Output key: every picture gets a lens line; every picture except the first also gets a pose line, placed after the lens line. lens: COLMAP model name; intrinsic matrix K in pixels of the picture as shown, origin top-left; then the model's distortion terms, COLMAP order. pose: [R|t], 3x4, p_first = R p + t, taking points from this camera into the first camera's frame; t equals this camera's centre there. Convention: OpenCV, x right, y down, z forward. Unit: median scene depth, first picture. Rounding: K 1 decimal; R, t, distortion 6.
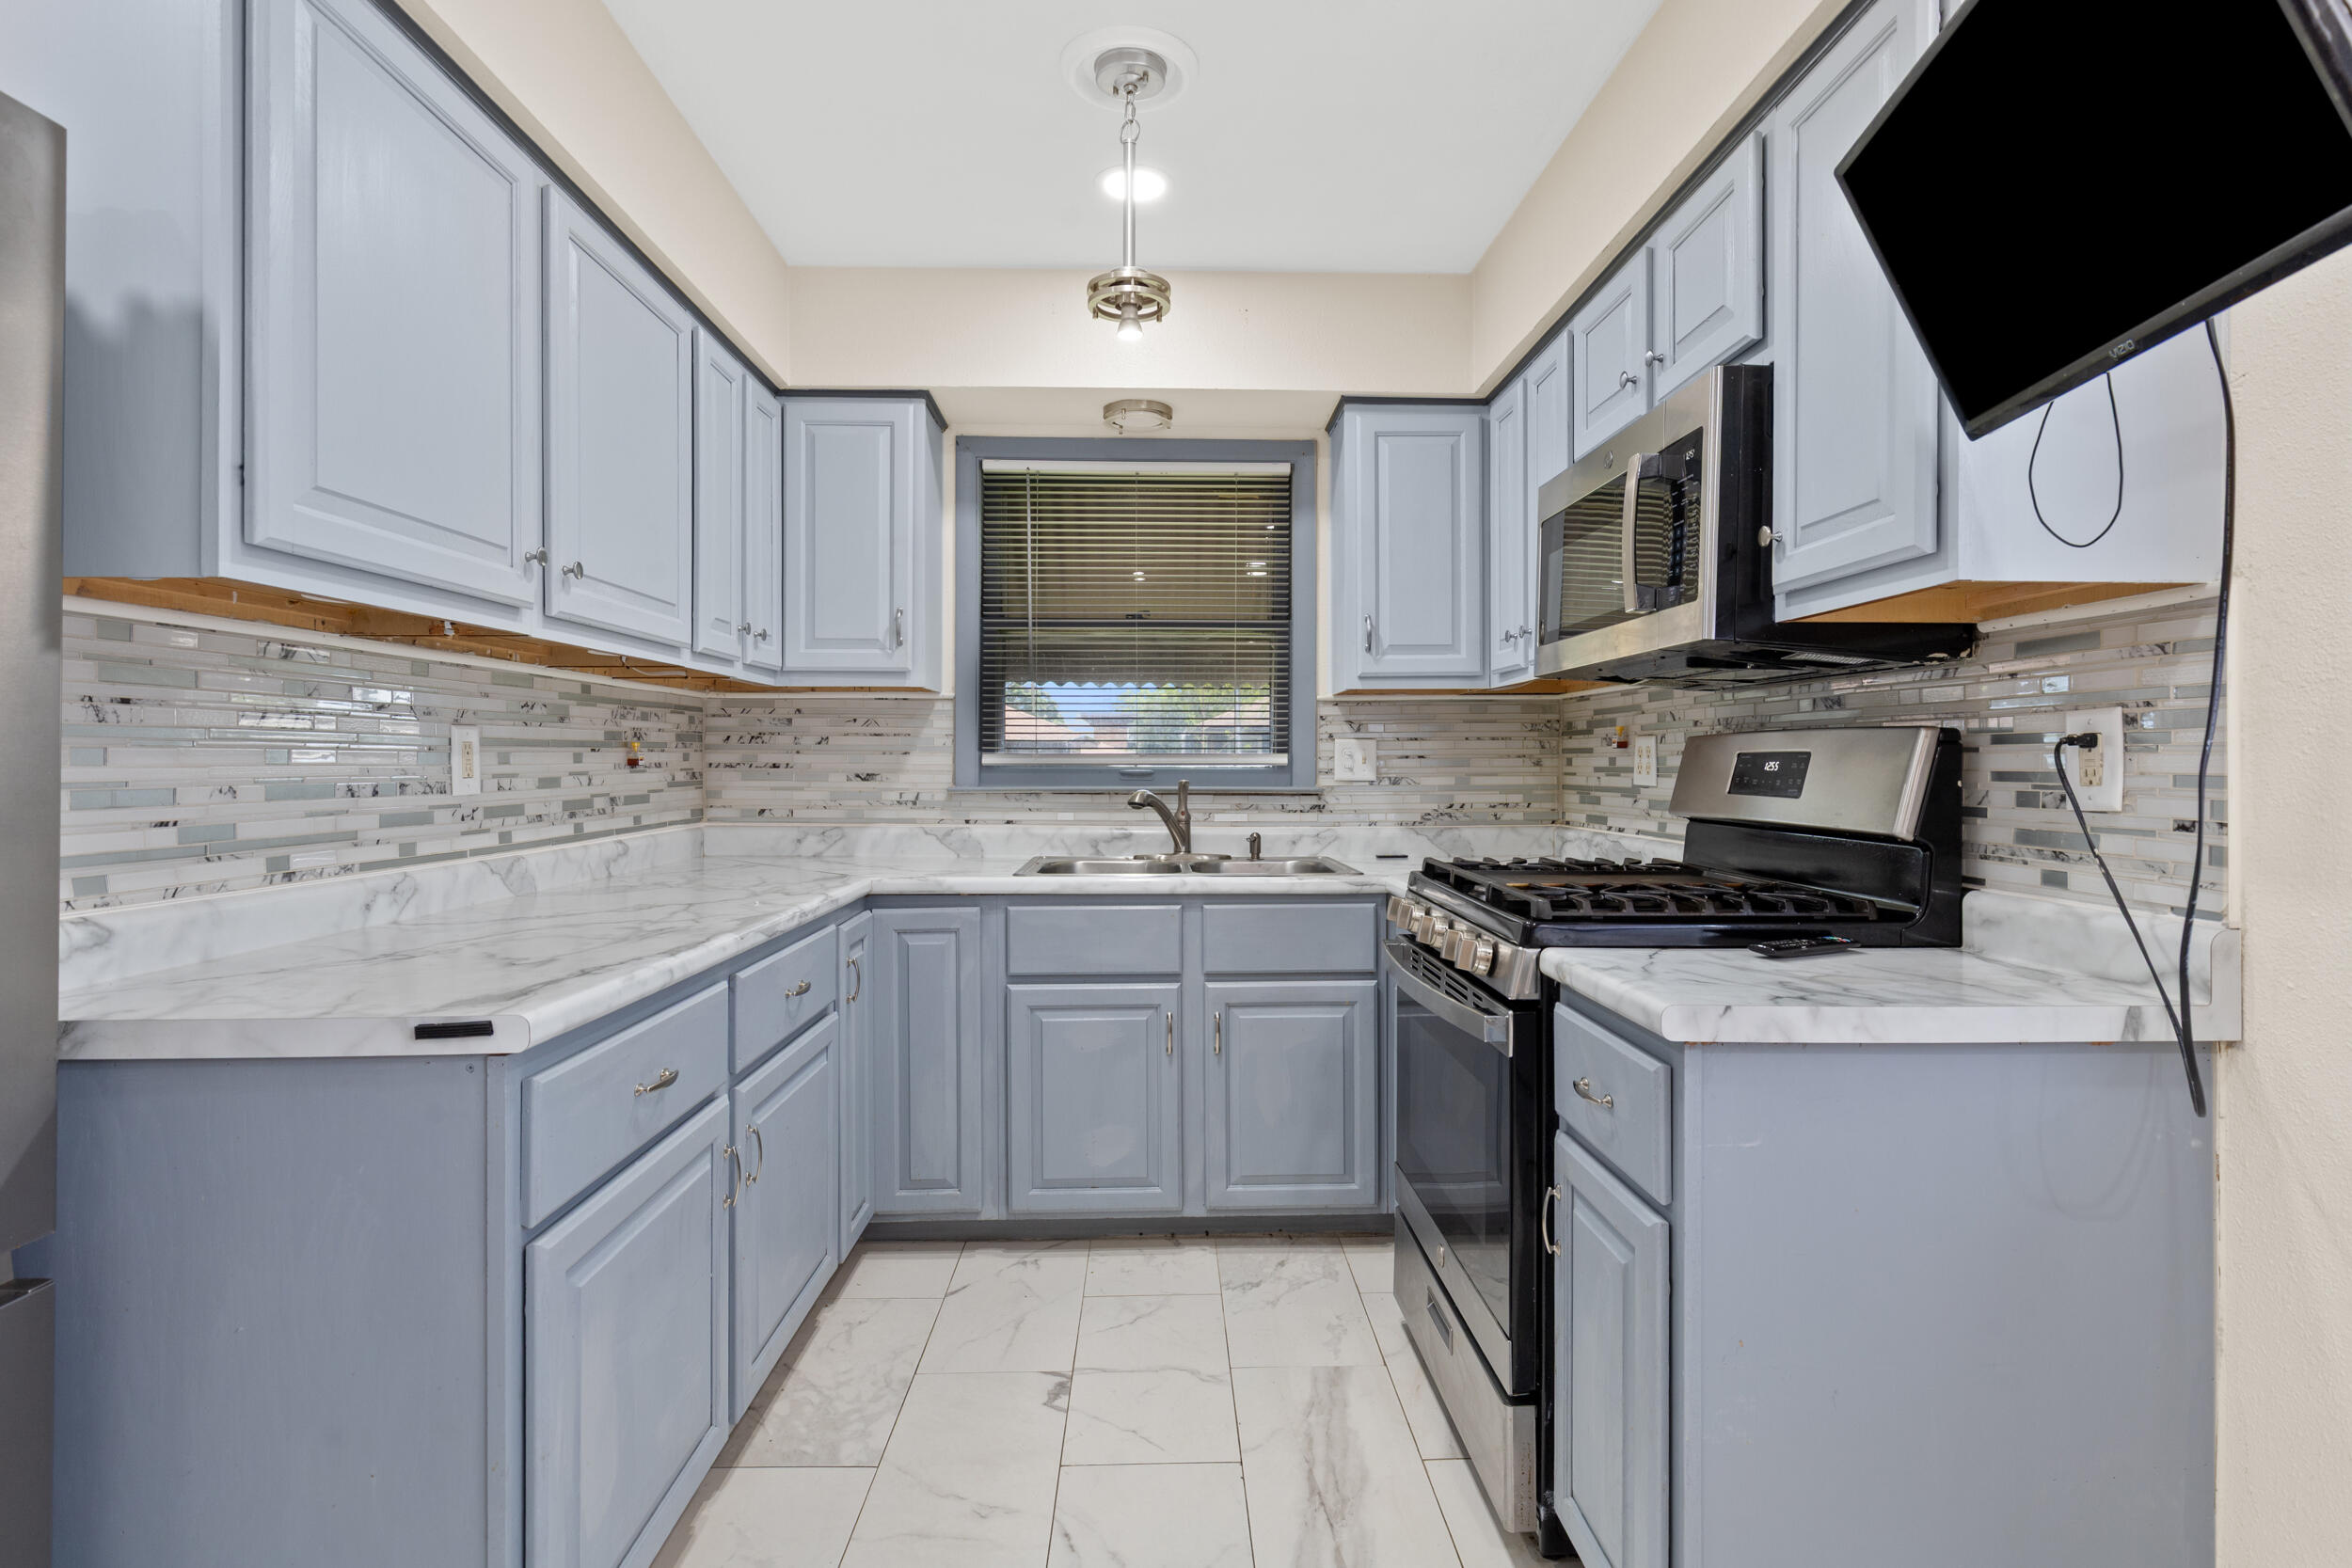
lens RADIAL K [[1167.5, 0, 1185.9], [0, 1167.5, 762.3], [0, 0, 1]] dist [0.000678, 0.001340]
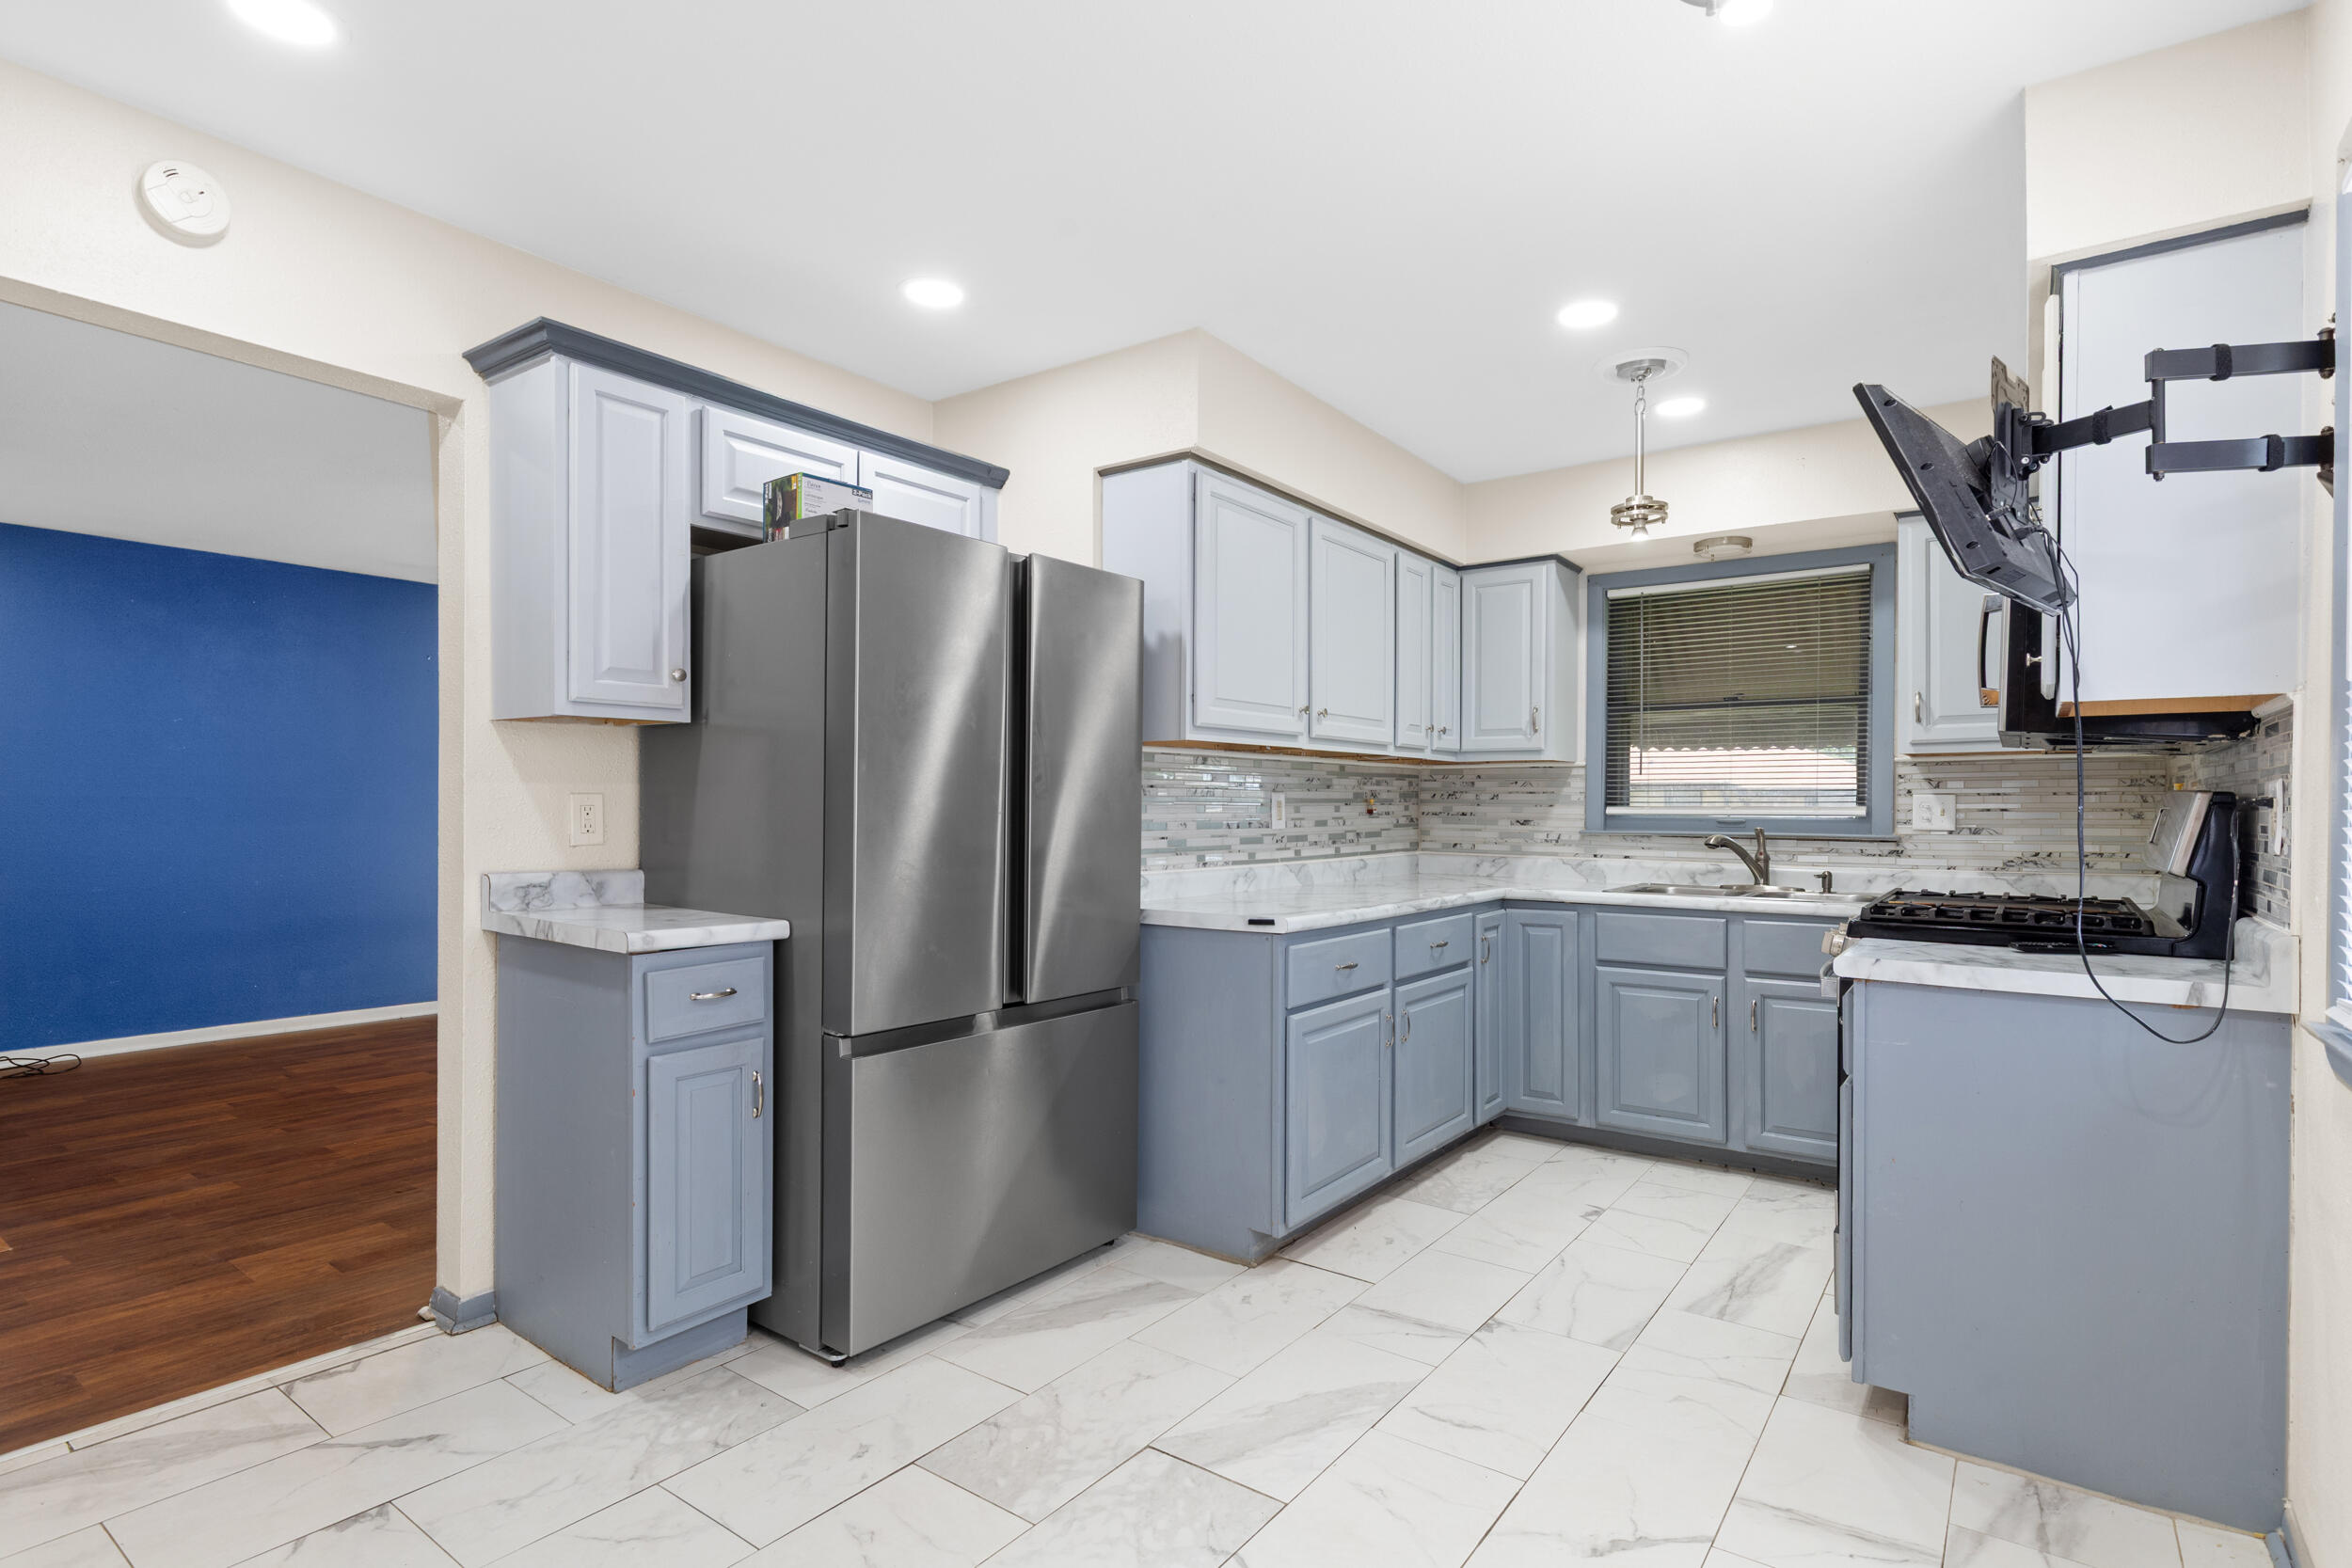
lens RADIAL K [[1167.5, 0, 1177.3], [0, 1167.5, 797.0], [0, 0, 1]] dist [0.000678, 0.001340]
pose [[0.785424, -0.002994, -0.618951, 0.337463], [-0.003700, 0.999948, -0.009532, -0.004253], [0.618947, 0.009777, 0.785372, -0.464834]]
